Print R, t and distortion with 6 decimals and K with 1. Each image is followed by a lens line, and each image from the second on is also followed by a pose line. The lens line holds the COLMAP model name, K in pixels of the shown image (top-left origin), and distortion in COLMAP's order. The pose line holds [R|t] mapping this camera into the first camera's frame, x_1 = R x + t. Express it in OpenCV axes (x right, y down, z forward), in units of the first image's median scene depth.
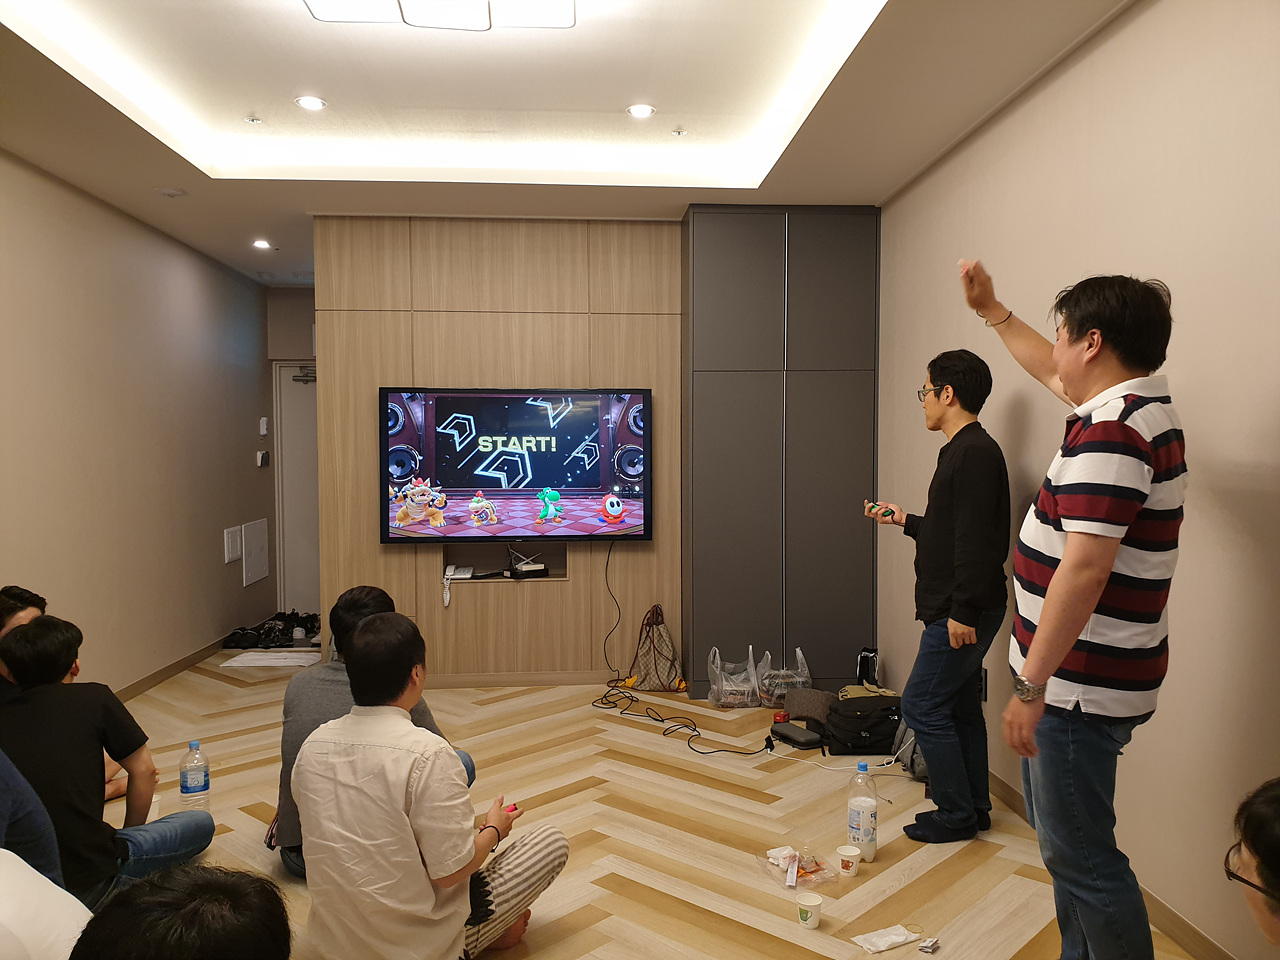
lens RADIAL K [[1054.9, 0, 643.1], [0, 1054.9, 490.7], [0, 0, 1]] dist [0.071439, -0.006553]
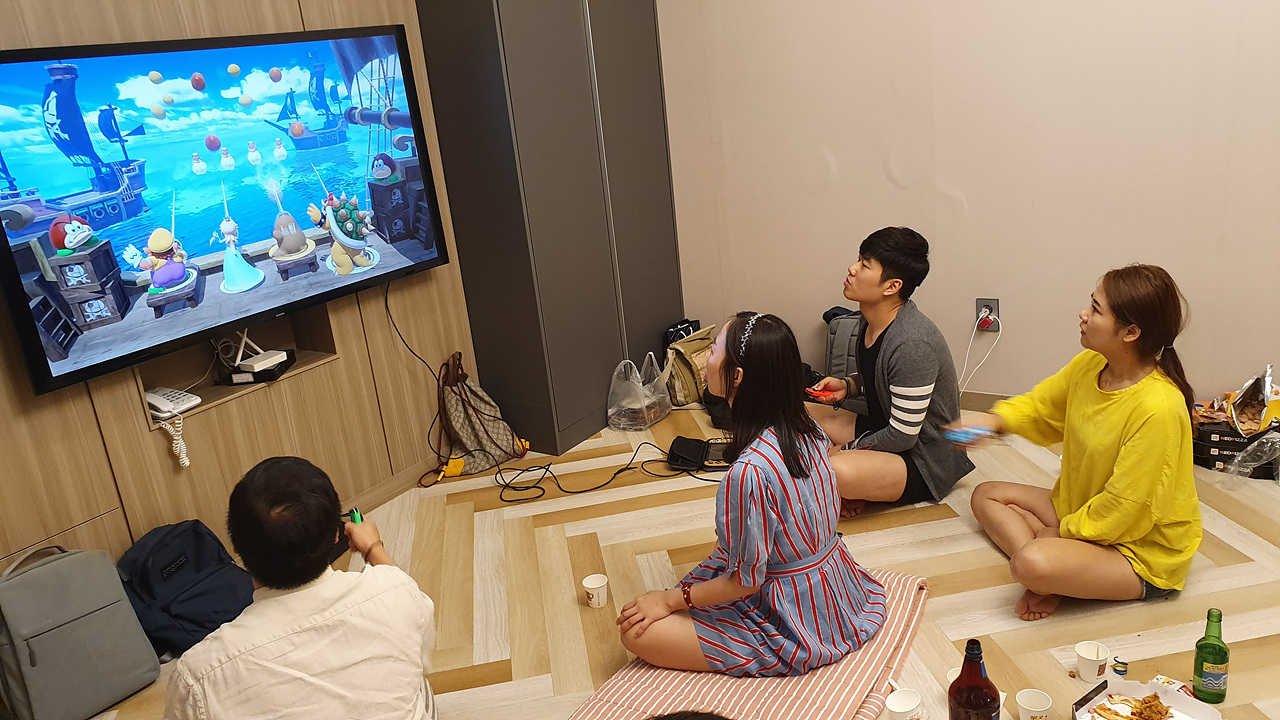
lens RADIAL K [[1047.0, 0, 643.7], [0, 1047.0, 359.7], [0, 0, 1]] dist [0.091011, -0.022387]
pose [[0.623458, -0.299104, 0.722382, -0.439031], [0.143148, 0.951982, 0.270626, -0.059757], [-0.768641, -0.065317, 0.636338, 0.503910]]
